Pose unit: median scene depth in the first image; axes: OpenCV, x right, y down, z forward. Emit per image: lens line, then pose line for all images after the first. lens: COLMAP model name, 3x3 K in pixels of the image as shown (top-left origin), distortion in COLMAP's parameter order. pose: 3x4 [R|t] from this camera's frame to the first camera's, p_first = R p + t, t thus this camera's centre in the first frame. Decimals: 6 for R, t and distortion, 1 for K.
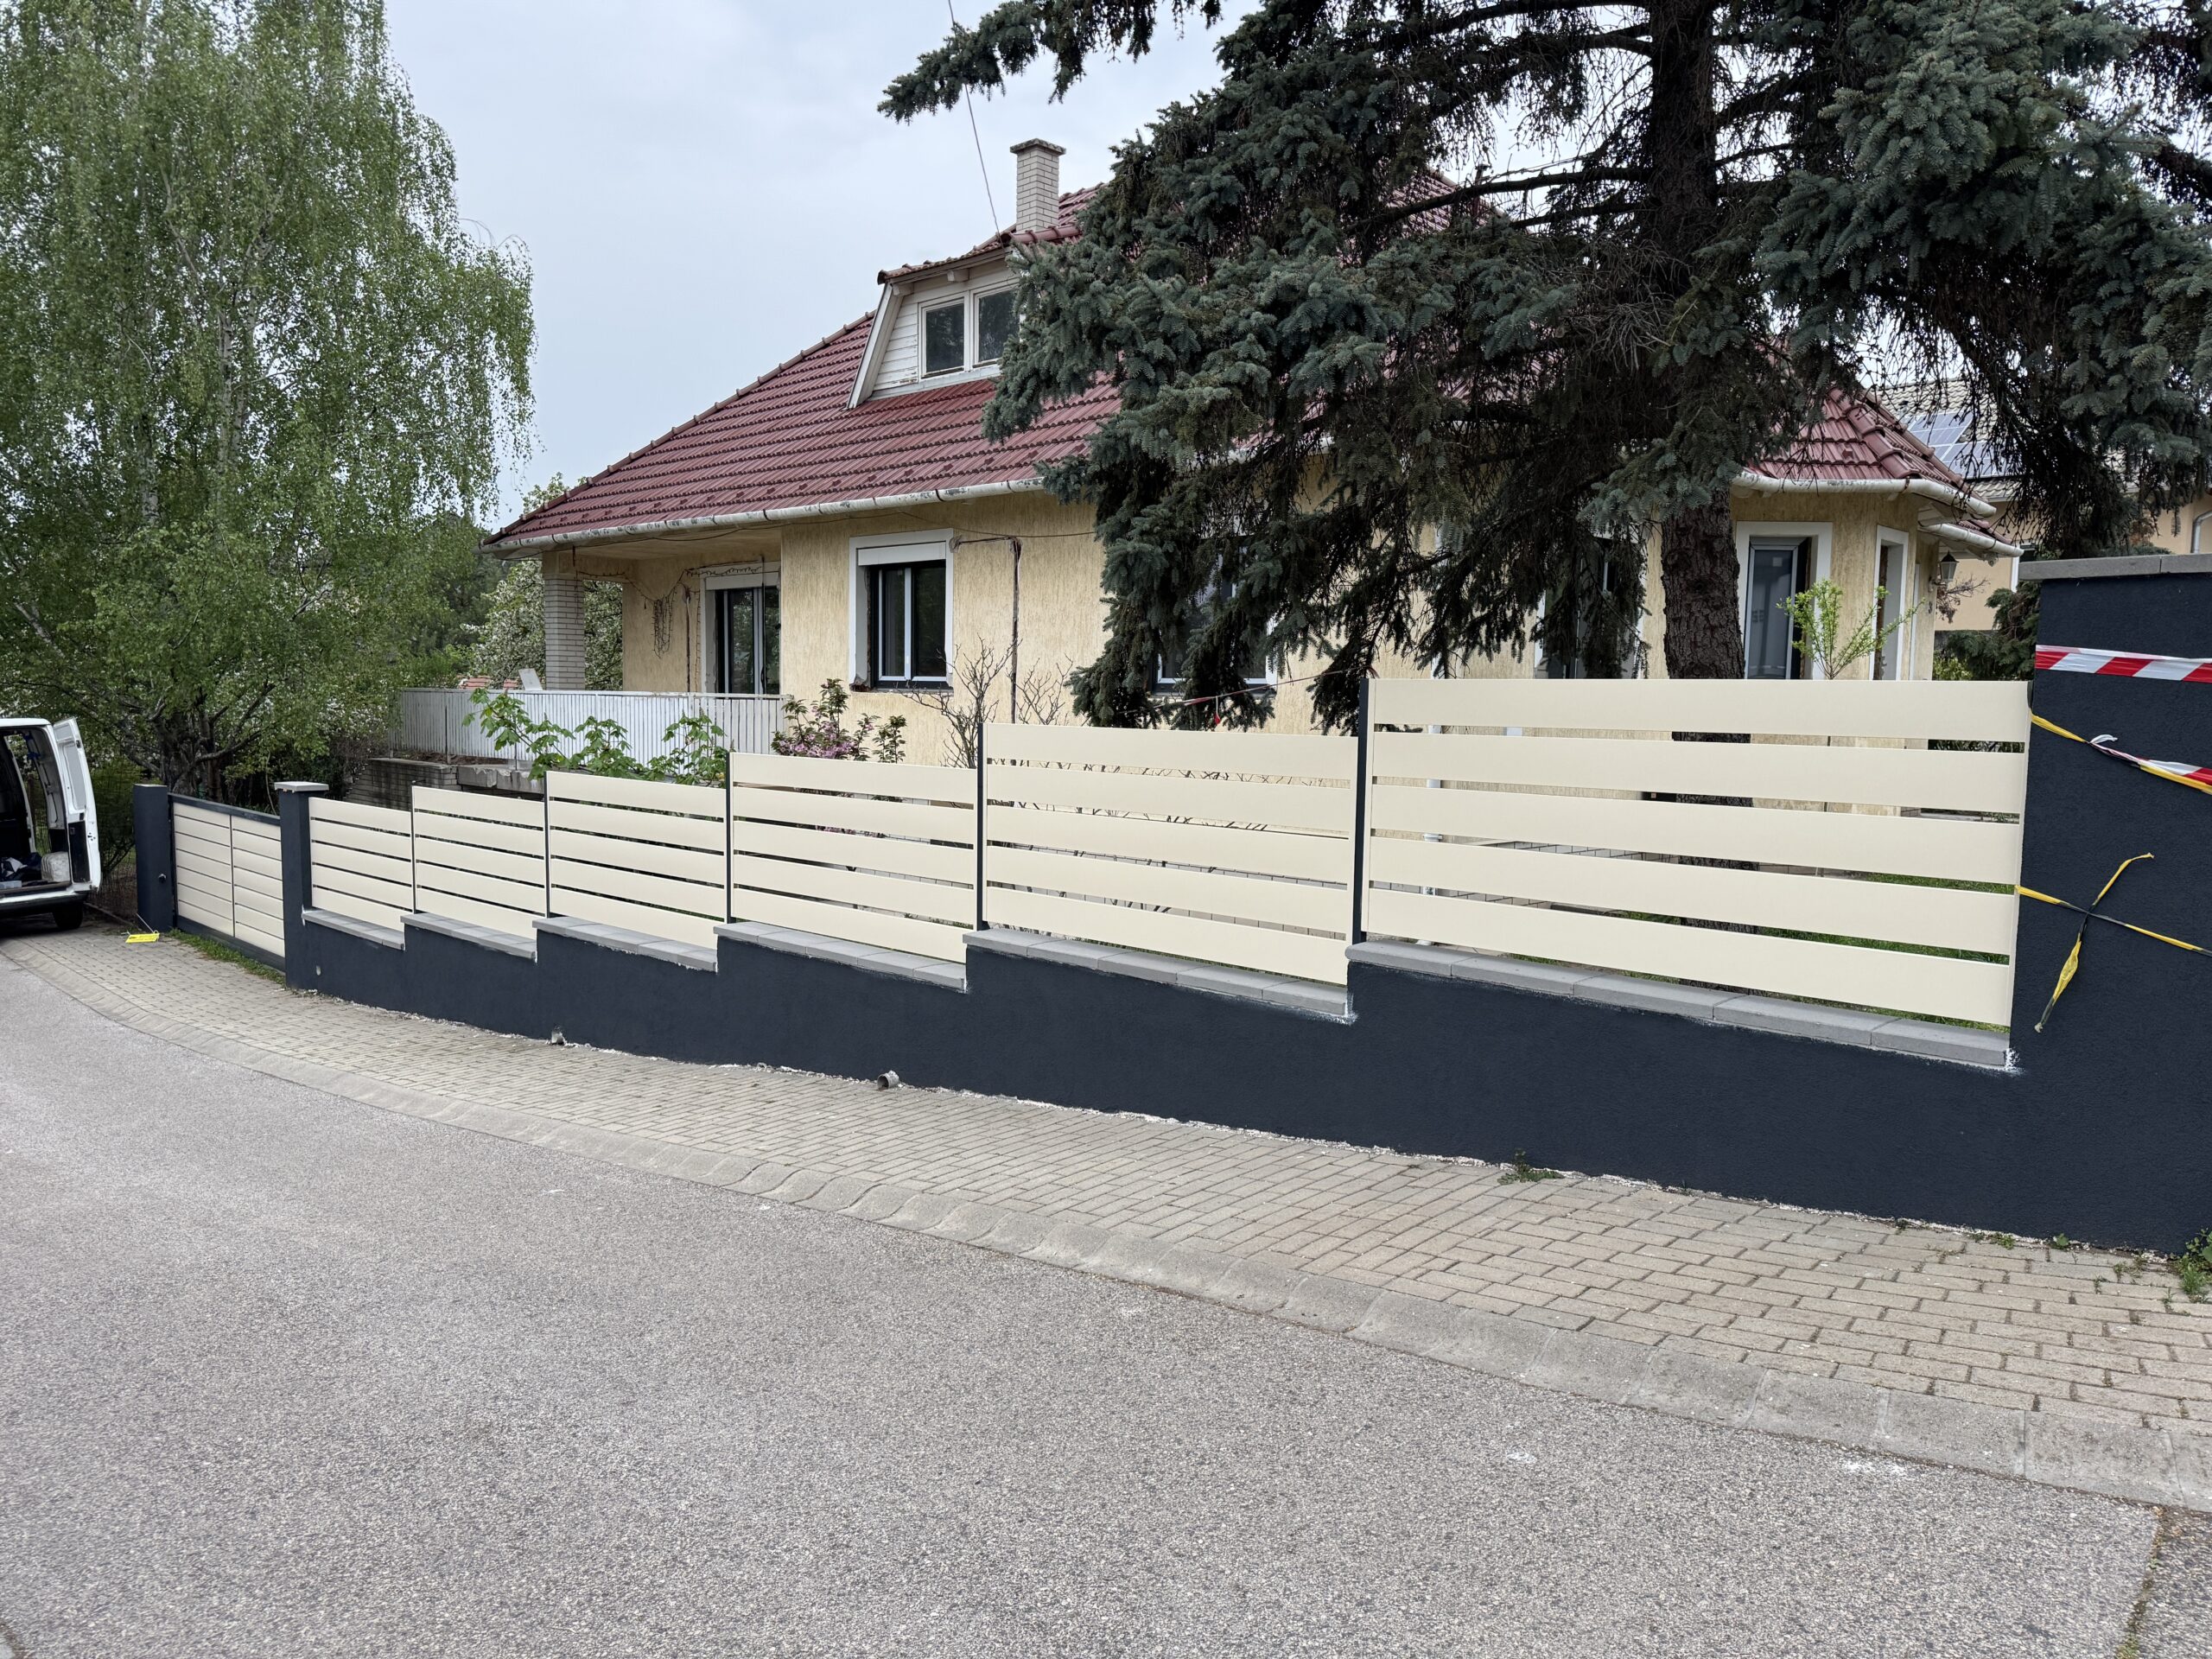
lens RADIAL K [[1574.2, 0, 1115.4], [0, 1574.2, 815.3], [0, 0, 1]] dist [0.120578, -0.205662]
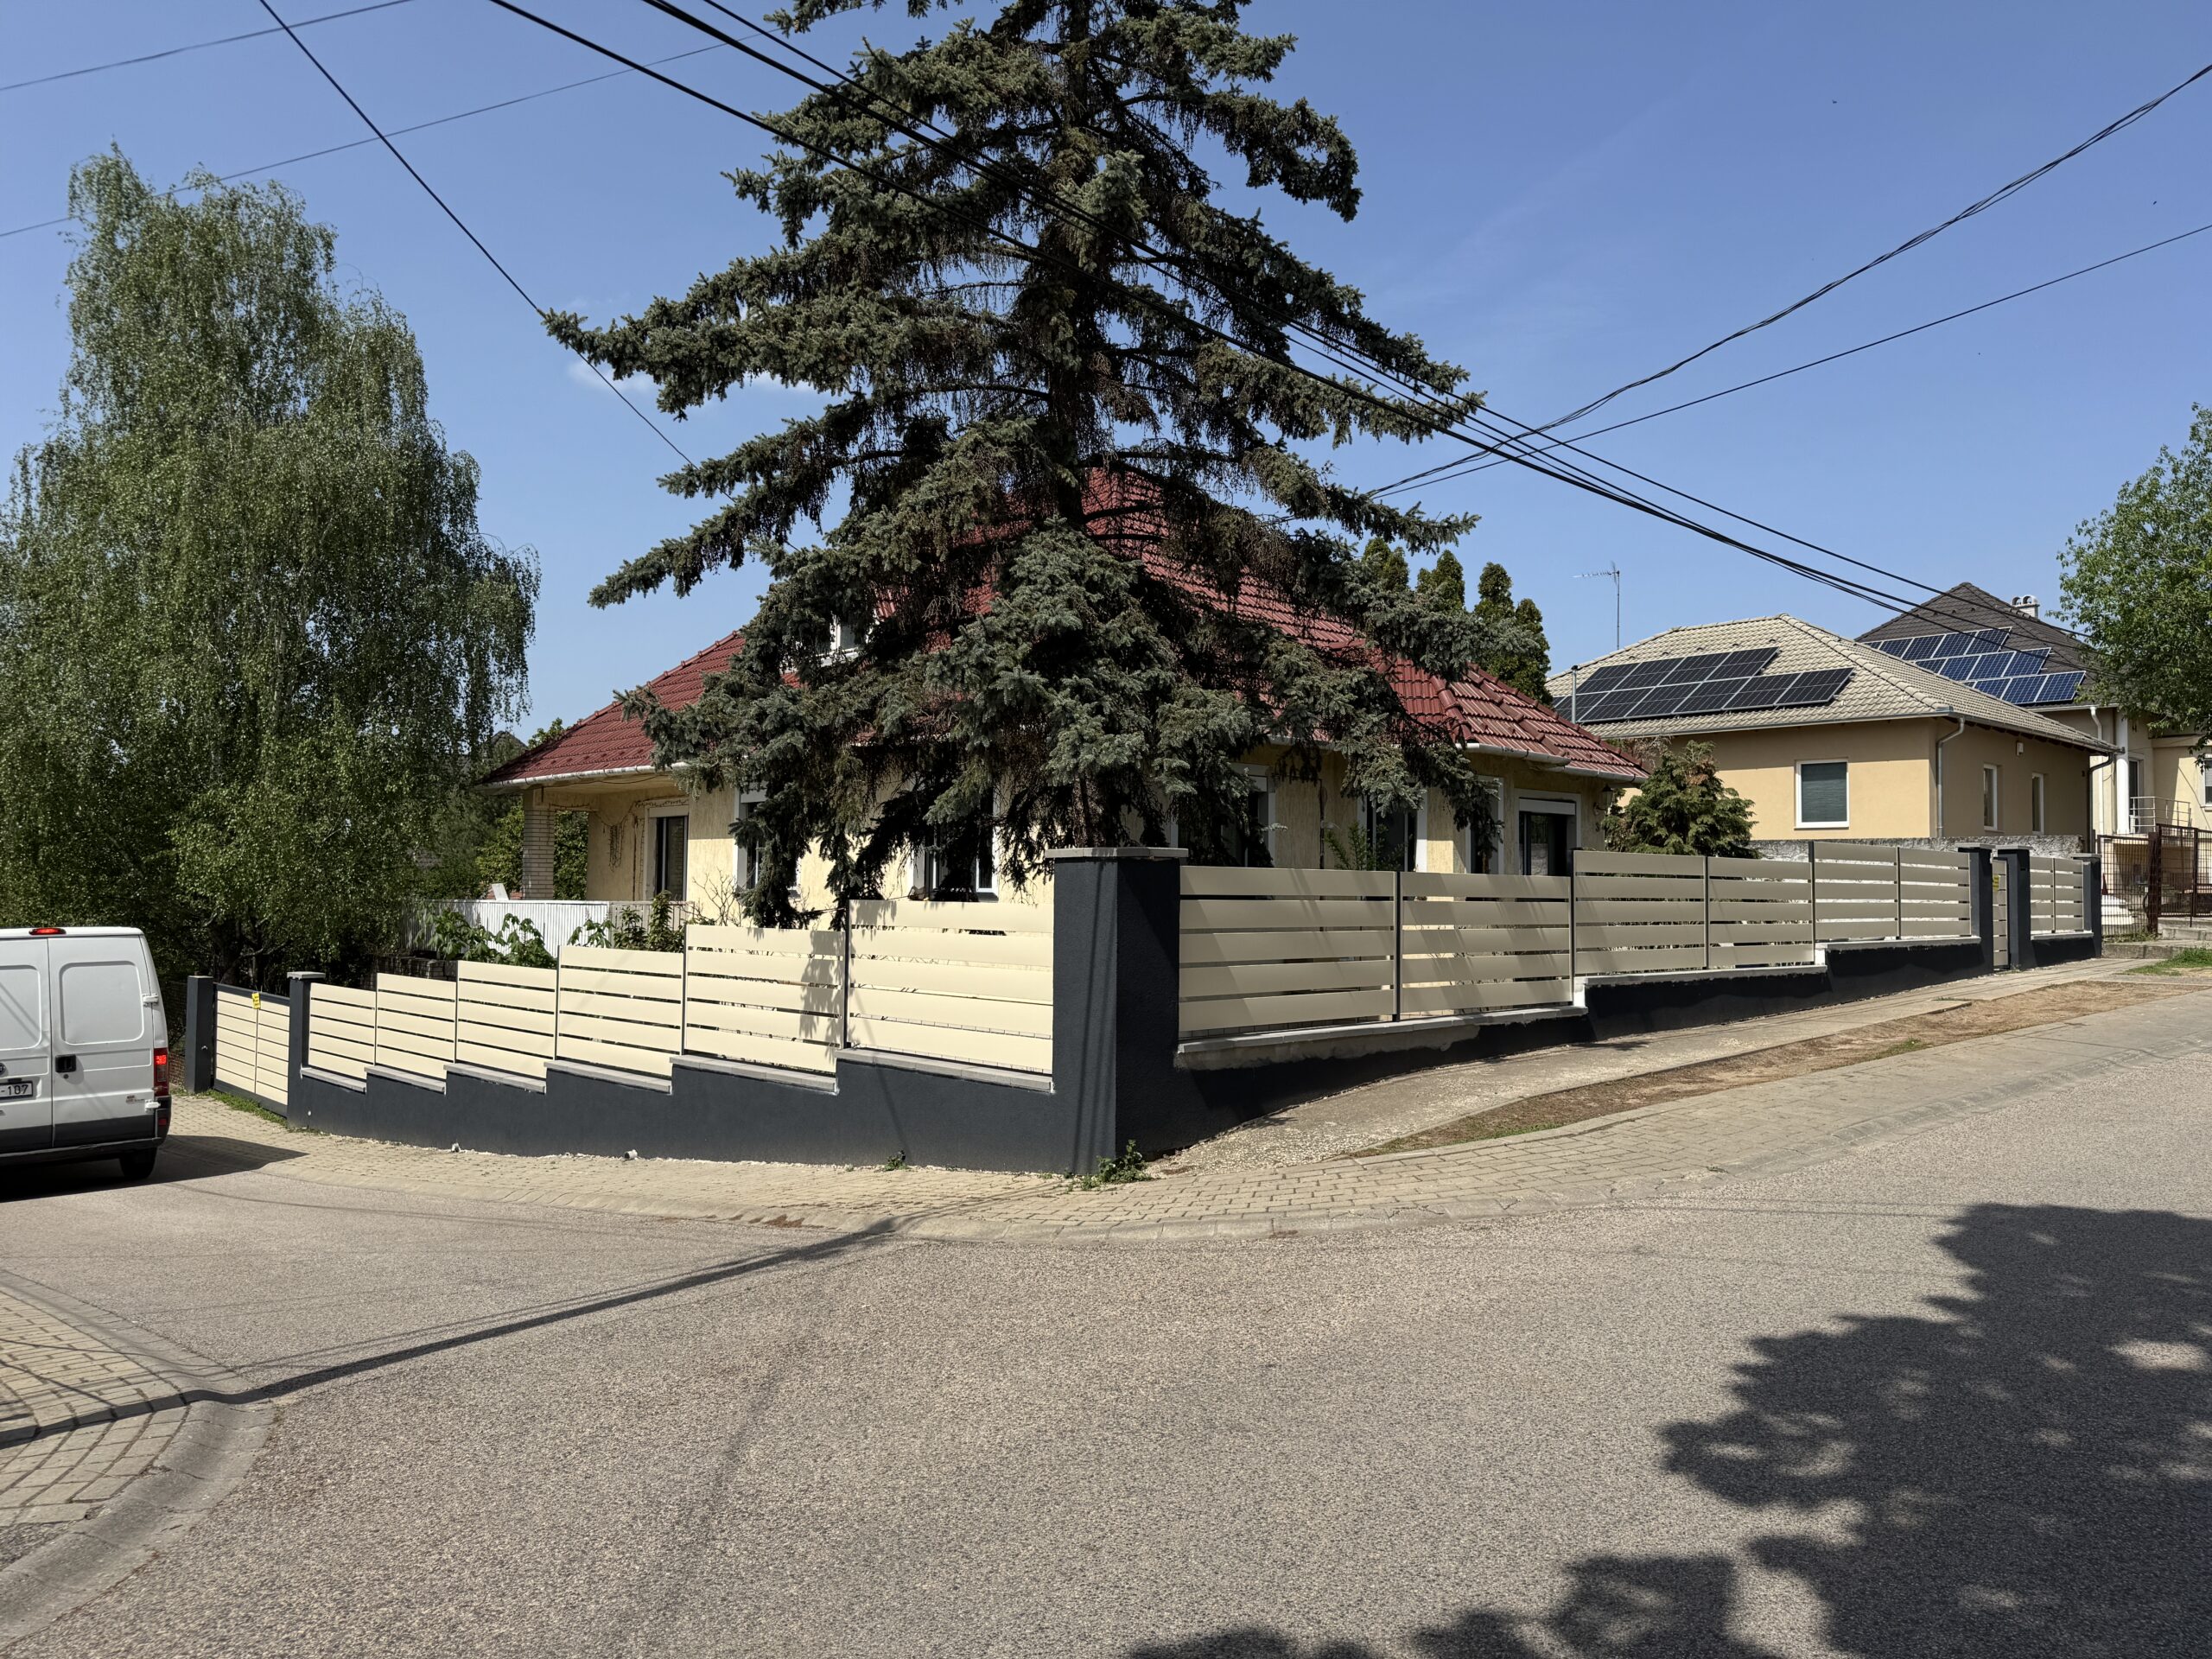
lens RADIAL K [[1598.5, 0, 1163.2], [0, 1598.5, 772.4], [0, 0, 1]] dist [-0.002161, -0.057214]
pose [[0.999941, -0.008832, -0.006275, 0.409271], [0.007793, 0.988688, -0.149781, 0.035615], [0.007527, 0.149724, 0.988699, -0.629071]]
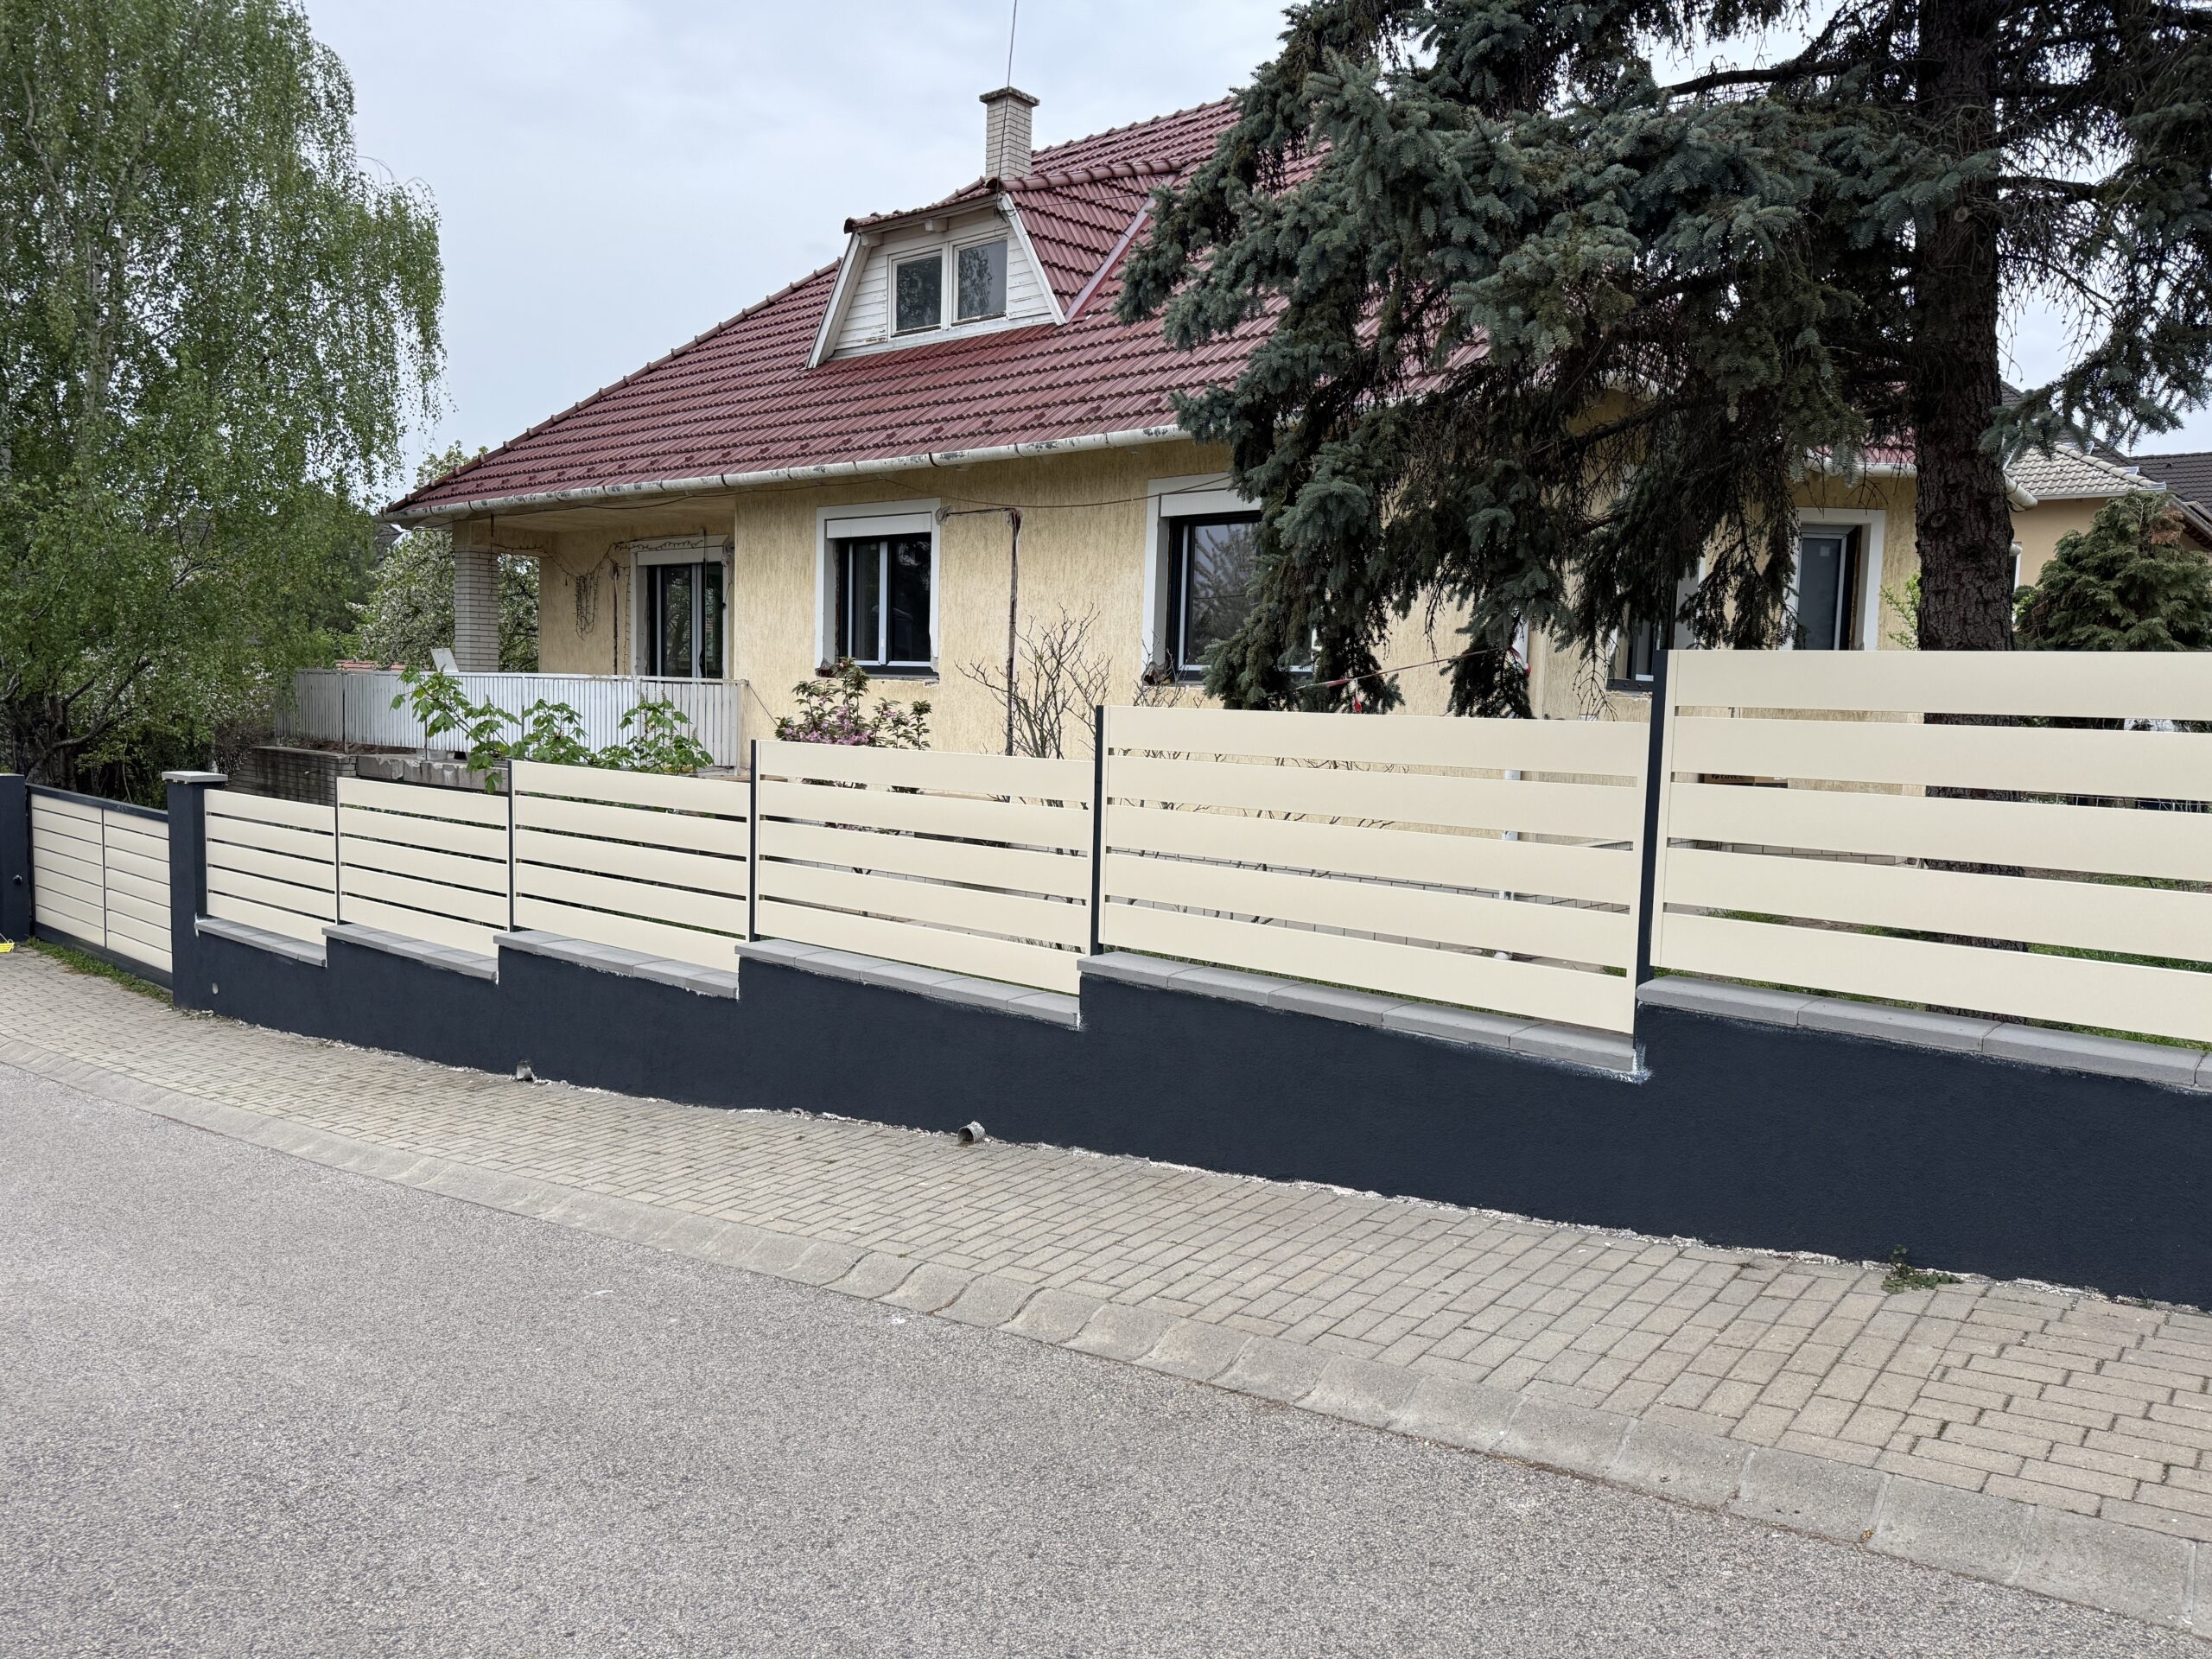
lens RADIAL K [[1575.1, 0, 1120.8], [0, 1575.1, 809.3], [0, 0, 1]] dist [0.083835, -0.117469]
pose [[0.996715, 0.006100, 0.080757, -0.139220], [-0.005917, 0.999979, -0.002512, -0.001982], [-0.080771, 0.002026, 0.996731, 0.169955]]
